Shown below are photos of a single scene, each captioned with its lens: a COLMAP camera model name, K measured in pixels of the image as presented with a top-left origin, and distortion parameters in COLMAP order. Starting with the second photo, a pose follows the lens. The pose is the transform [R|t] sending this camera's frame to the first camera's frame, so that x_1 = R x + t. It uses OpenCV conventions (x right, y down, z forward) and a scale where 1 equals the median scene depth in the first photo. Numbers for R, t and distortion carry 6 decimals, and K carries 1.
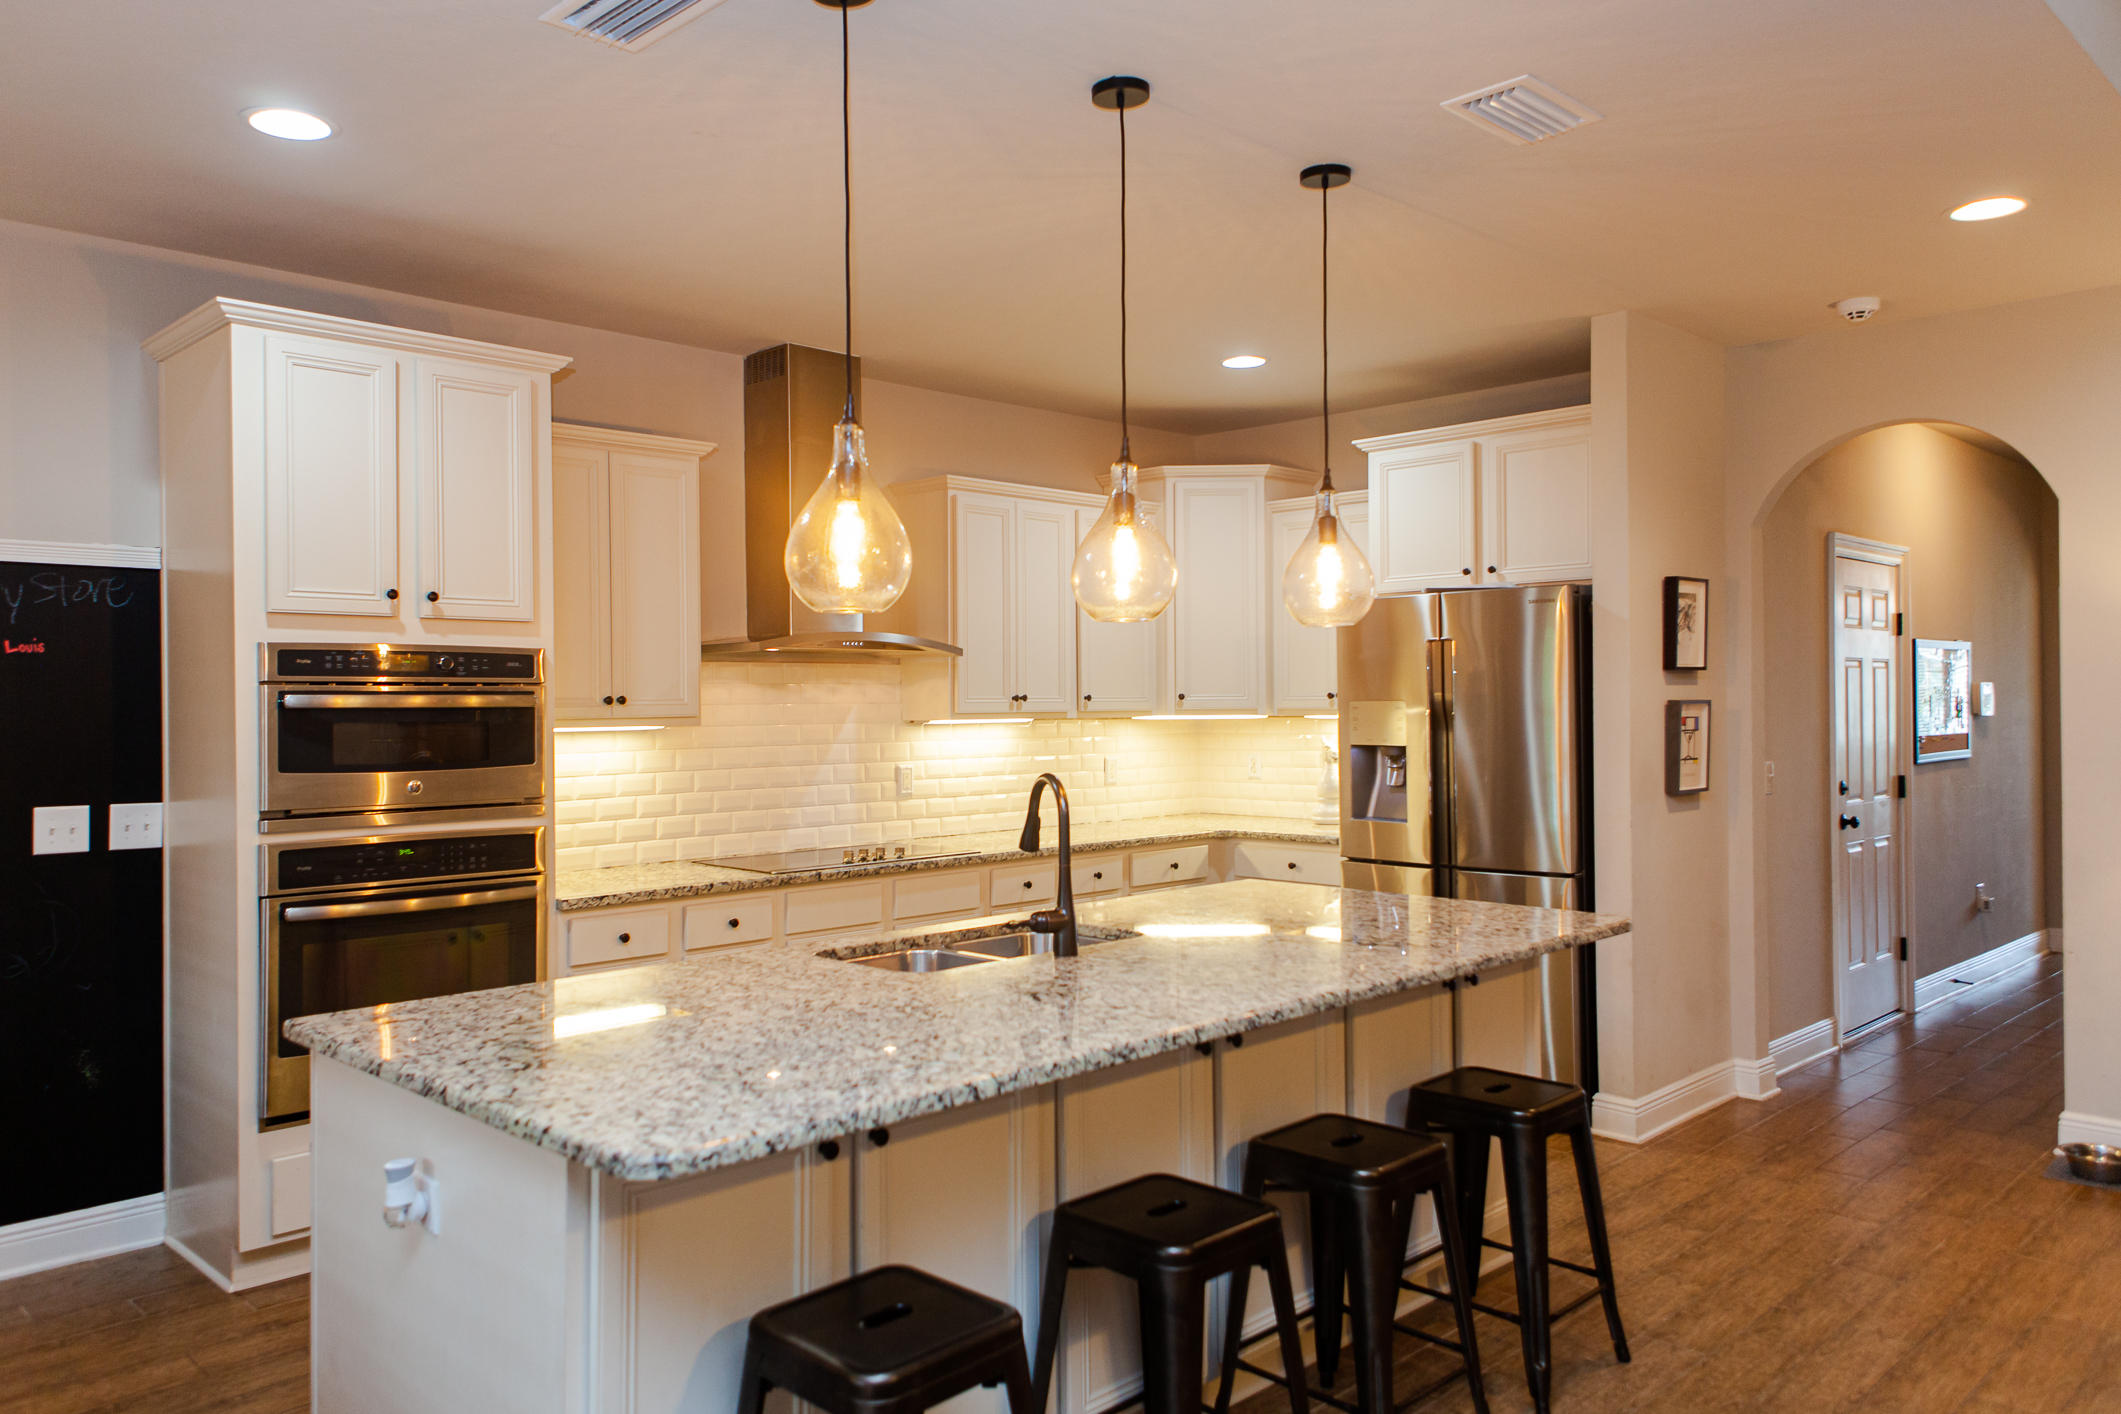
lens RADIAL K [[1510.7, 0, 1053.4], [0, 1510.7, 685.9], [0, 0, 1]] dist [0.033945, -0.016524]
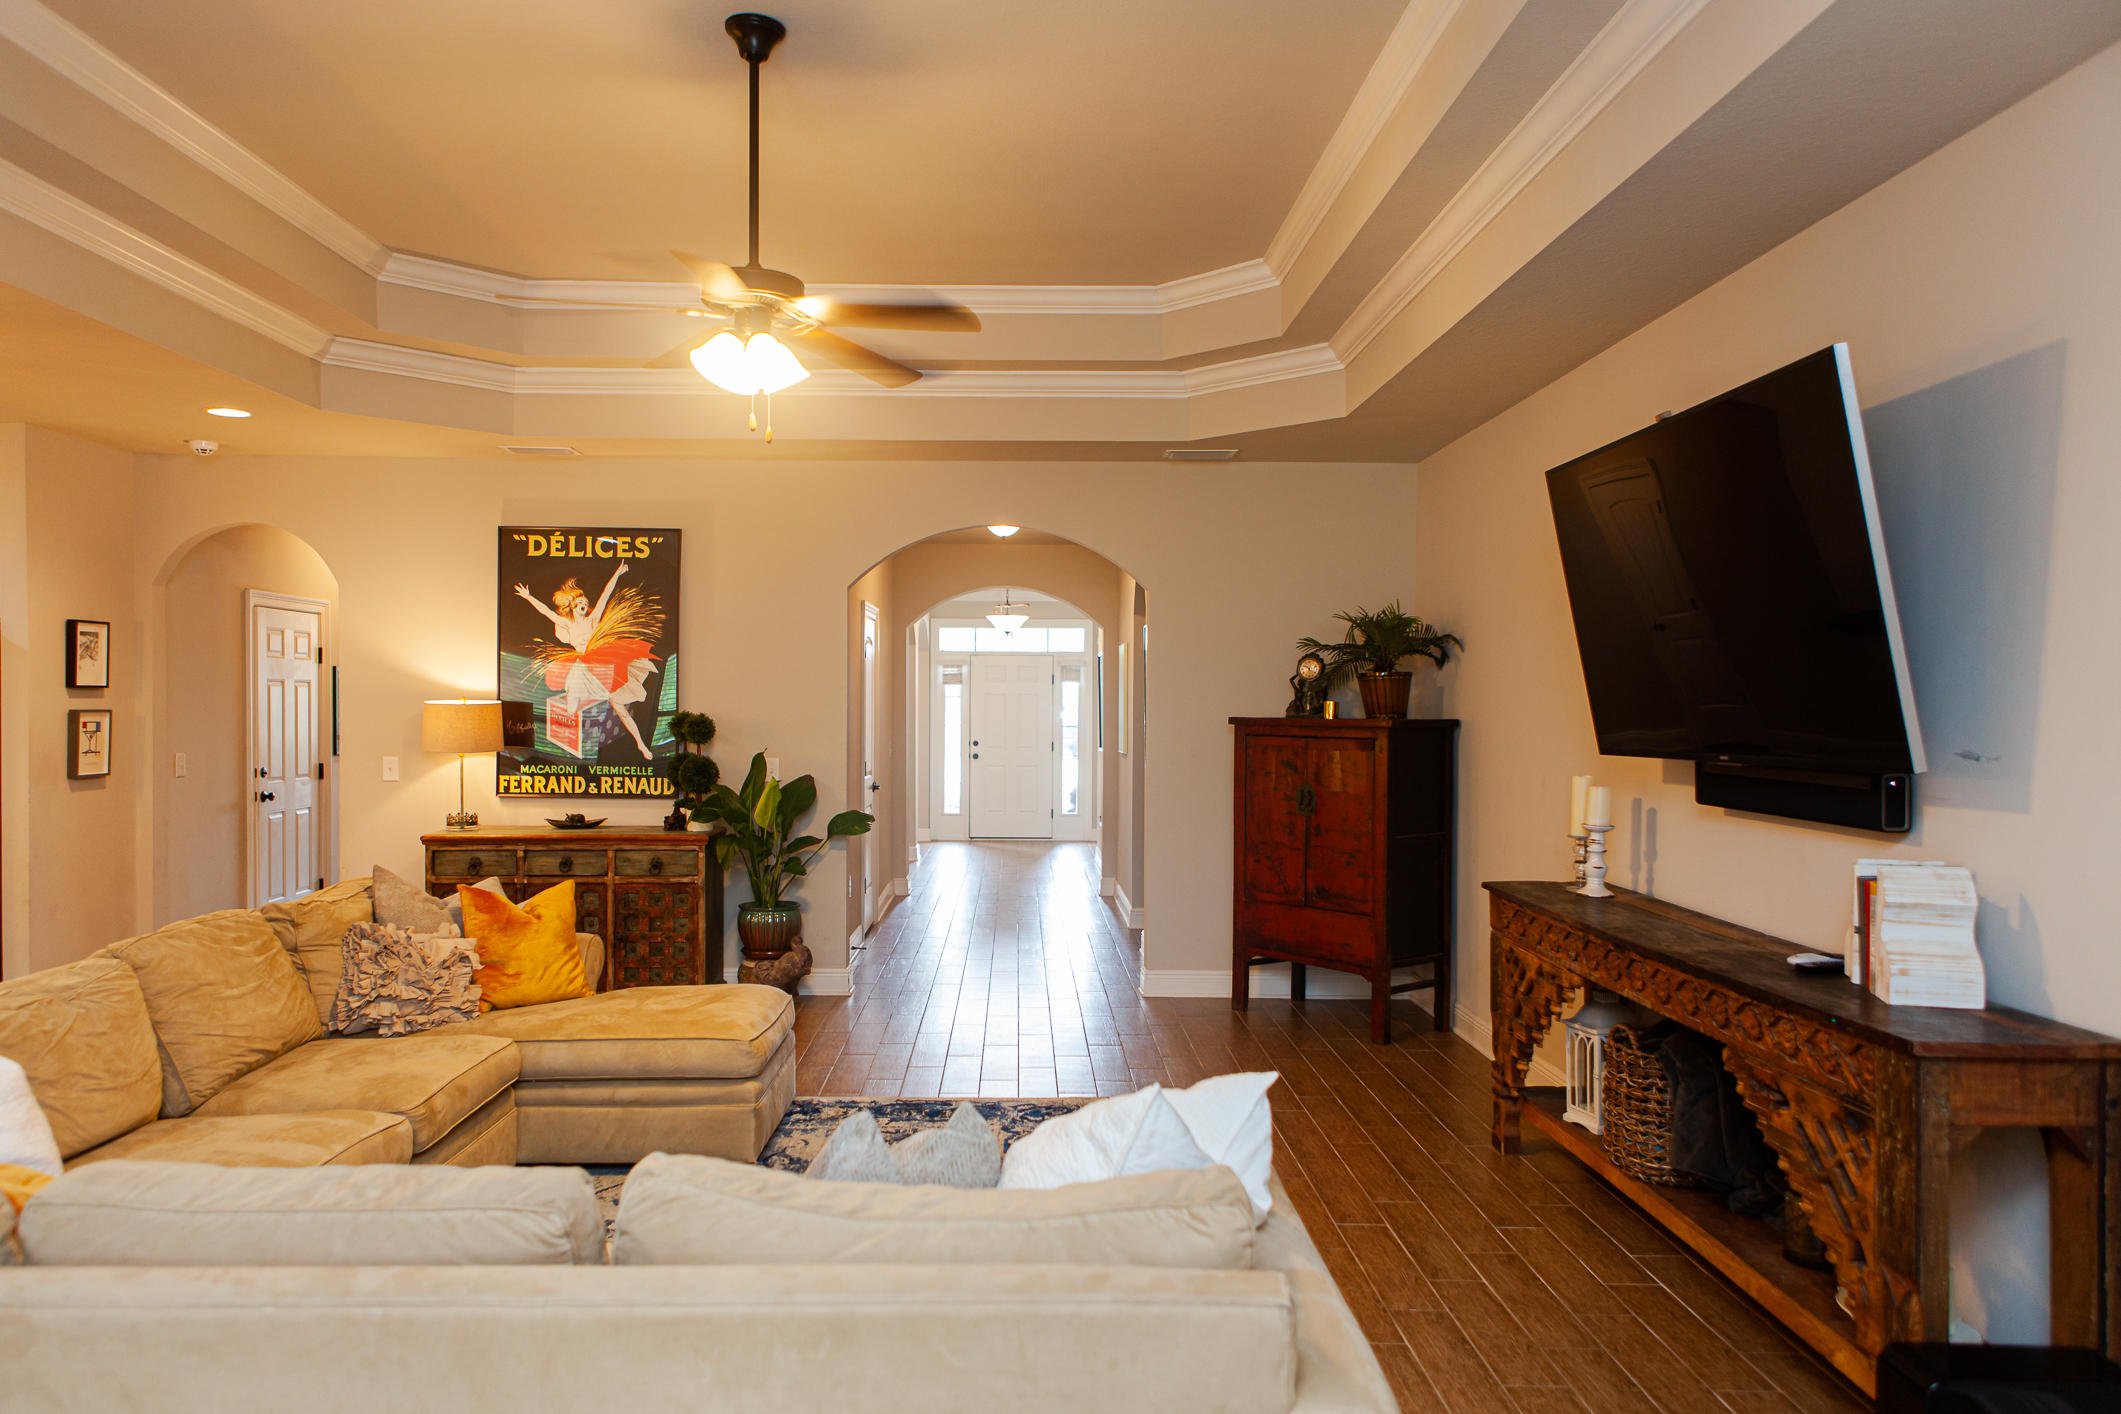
lens RADIAL K [[1468.3, 0, 1020.1], [0, 1468.3, 722.1], [0, 0, 1]] dist [0.044070, -0.034917]
pose [[0.708765, -0.000913, 0.705444, 0.066310], [-0.013387, 0.999802, 0.014744, -0.010534], [-0.705318, -0.019894, 0.708612, -0.552023]]
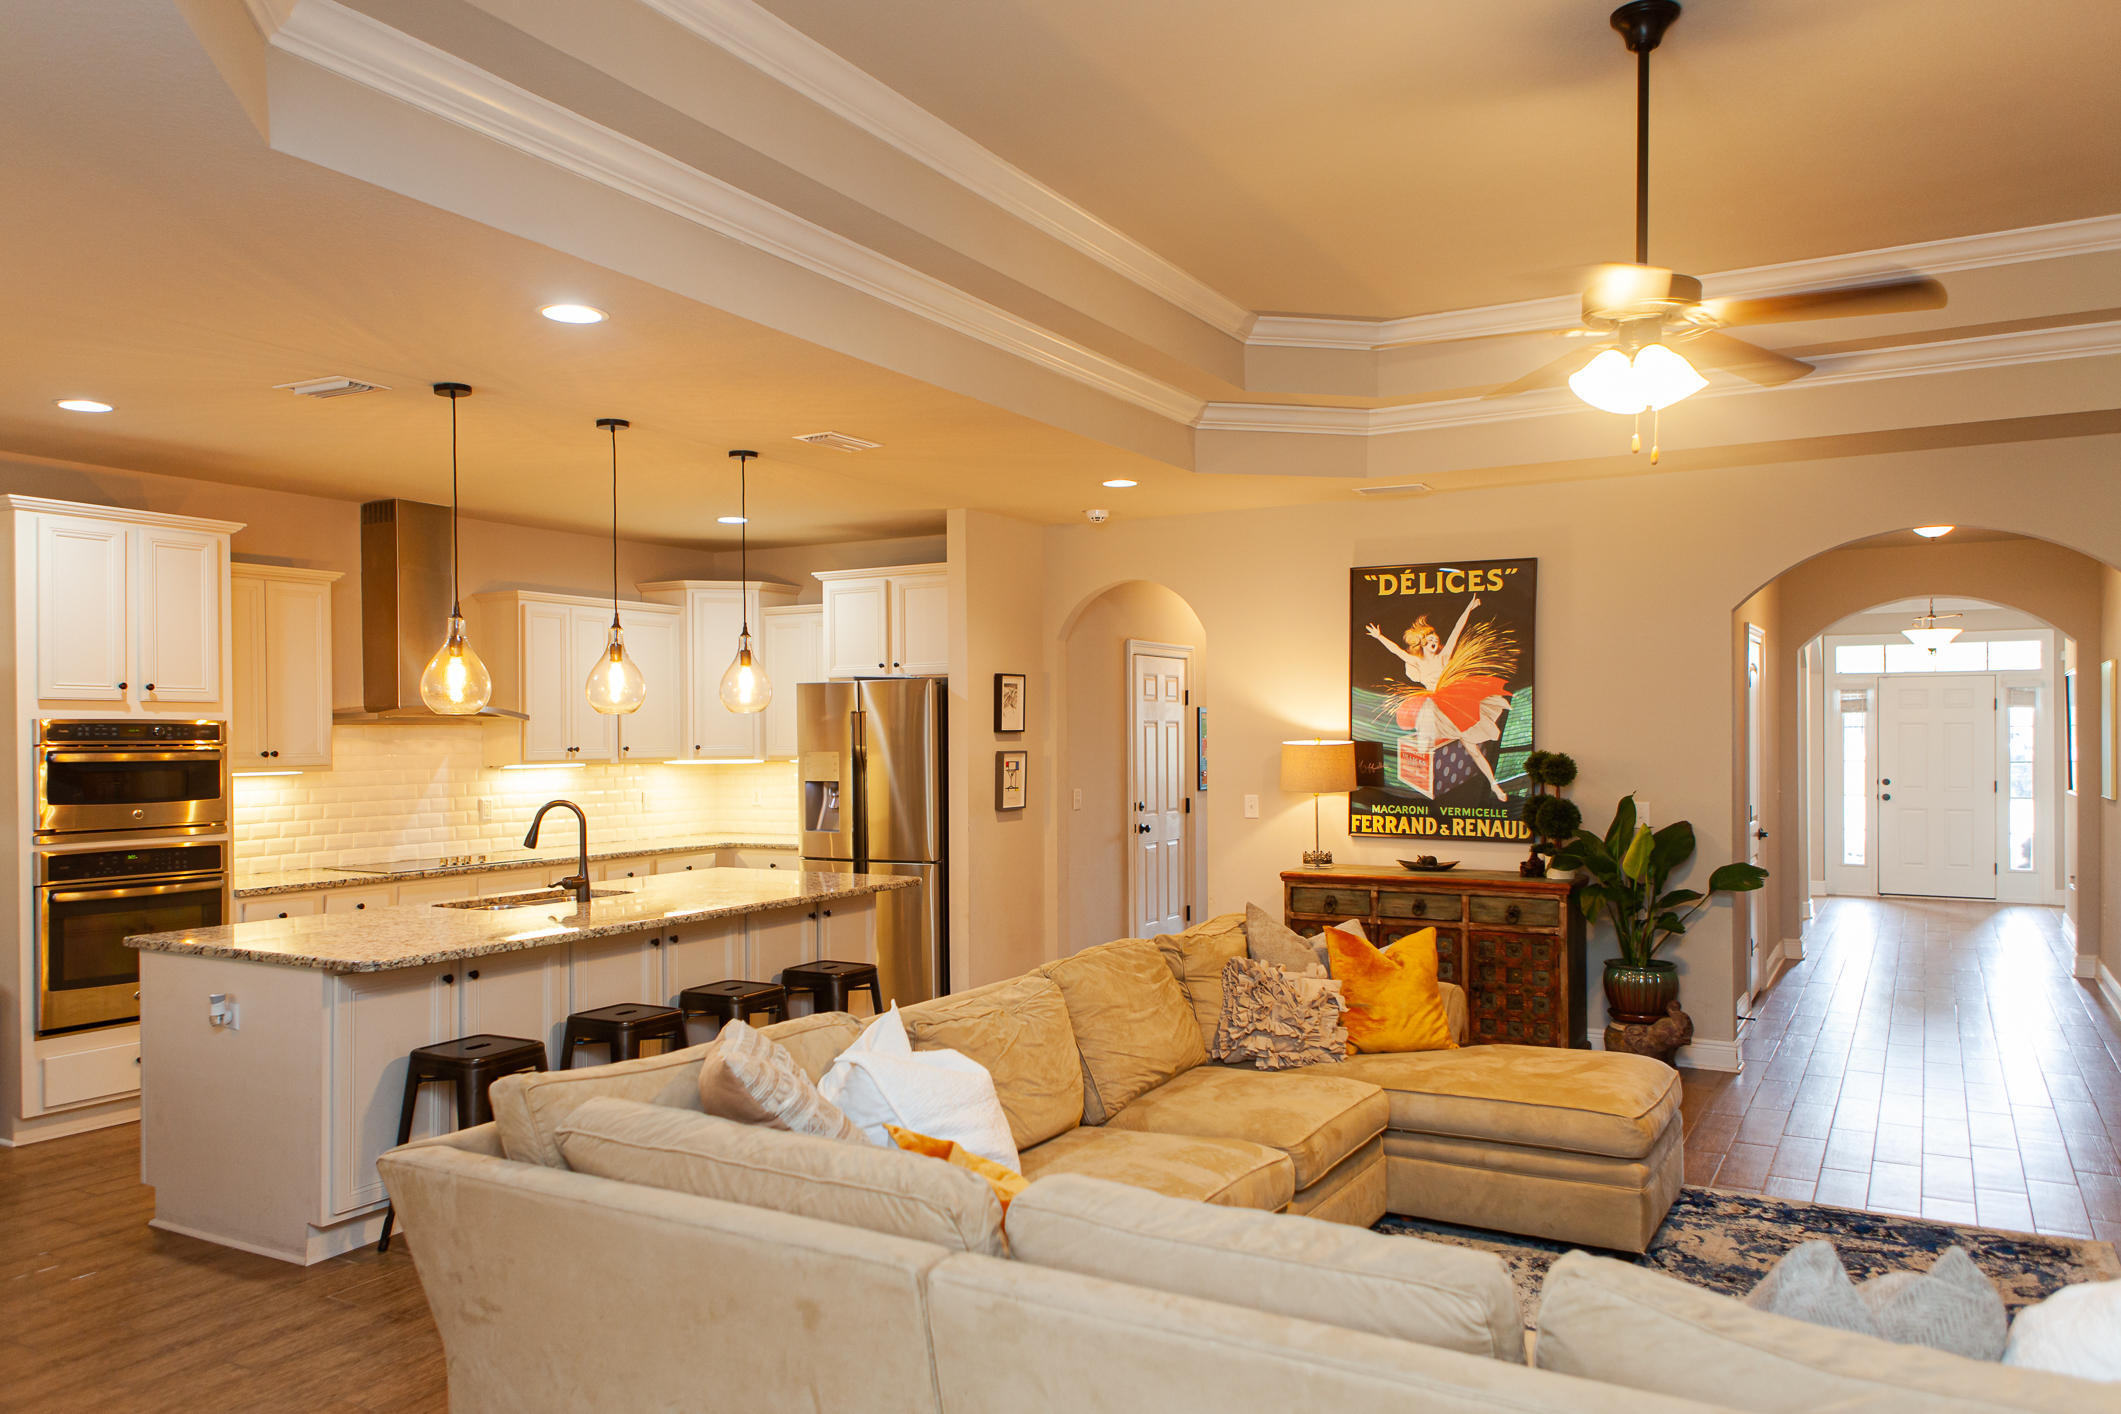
lens RADIAL K [[1510.7, 0, 1033.2], [0, 1510.7, 735.4], [0, 0, 1]] dist [0.033945, -0.016524]
pose [[0.968828, -0.000208, 0.247733, 0.049753], [-0.001889, 0.999964, 0.008225, -0.020012], [-0.247726, -0.008437, 0.968793, -0.537699]]
